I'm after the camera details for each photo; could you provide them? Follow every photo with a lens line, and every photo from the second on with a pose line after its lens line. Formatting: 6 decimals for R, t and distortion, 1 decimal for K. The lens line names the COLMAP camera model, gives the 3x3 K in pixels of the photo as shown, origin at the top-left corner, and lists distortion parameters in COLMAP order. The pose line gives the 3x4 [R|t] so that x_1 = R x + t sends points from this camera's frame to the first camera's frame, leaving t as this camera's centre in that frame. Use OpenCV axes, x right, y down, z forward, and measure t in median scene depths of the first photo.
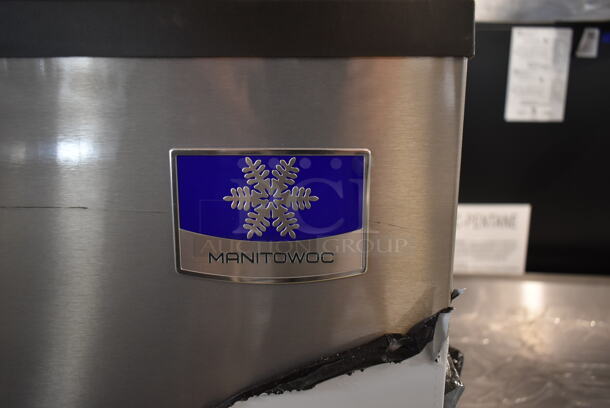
lens RADIAL K [[465.4, 0, 307.0], [0, 465.4, 199.2], [0, 0, 1]] dist [-0.009333, -0.000901]
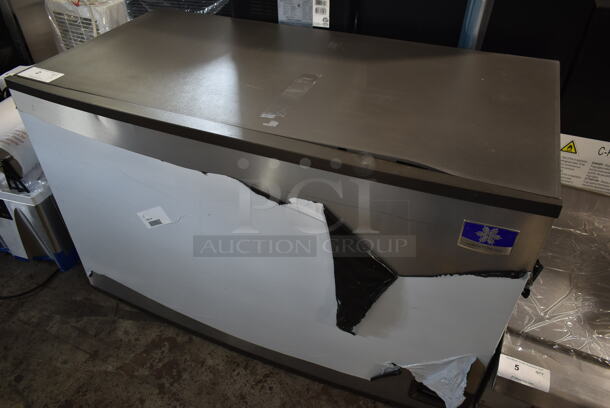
lens RADIAL K [[465.4, 0, 307.0], [0, 465.4, 199.2], [0, 0, 1]] dist [-0.009333, -0.000901]
pose [[0.939200, 0.214642, -0.268015, -0.130235], [-0.059779, 0.870833, 0.487931, -0.504553], [0.338127, -0.442243, 0.830717, -0.619083]]
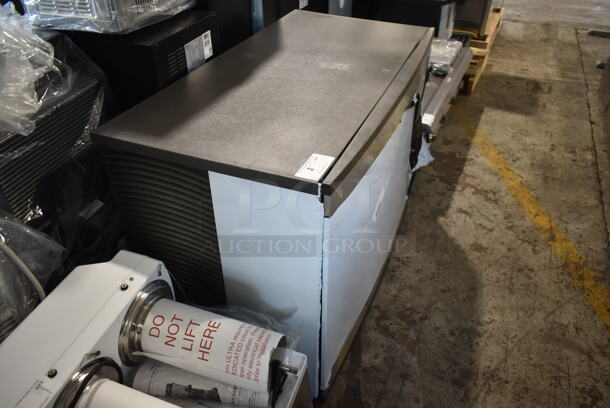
lens RADIAL K [[465.4, 0, 307.0], [0, 465.4, 199.2], [0, 0, 1]] dist [-0.009333, -0.000901]
pose [[0.343293, -0.549591, 0.761643, -2.127406], [0.168324, 0.833796, 0.525787, -0.655929], [-0.924022, -0.052296, 0.378745, -0.056377]]
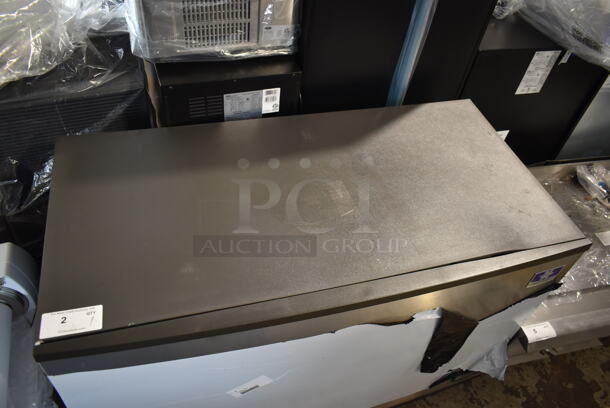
lens RADIAL K [[465.4, 0, 307.0], [0, 465.4, 199.2], [0, 0, 1]] dist [-0.009333, -0.000901]
pose [[0.942025, -0.161360, 0.294197, -1.019546], [-0.044575, 0.808828, 0.586353, -0.921484], [-0.332568, -0.565473, 0.754744, -0.392261]]
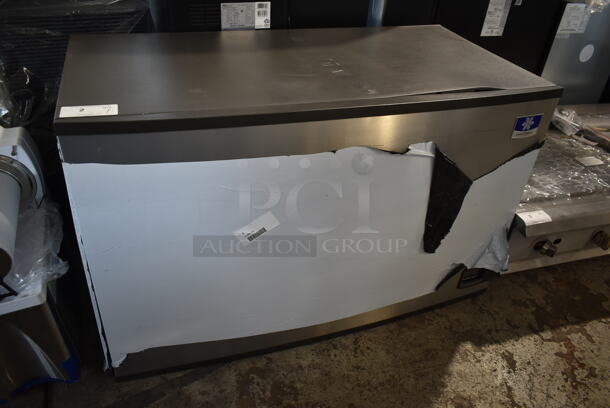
lens RADIAL K [[465.4, 0, 307.0], [0, 465.4, 199.2], [0, 0, 1]] dist [-0.009333, -0.000901]
pose [[0.924118, -0.159695, 0.347136, -1.177758], [0.002423, 0.910910, 0.412599, -0.378960], [-0.382100, -0.380449, 0.842175, -0.769832]]
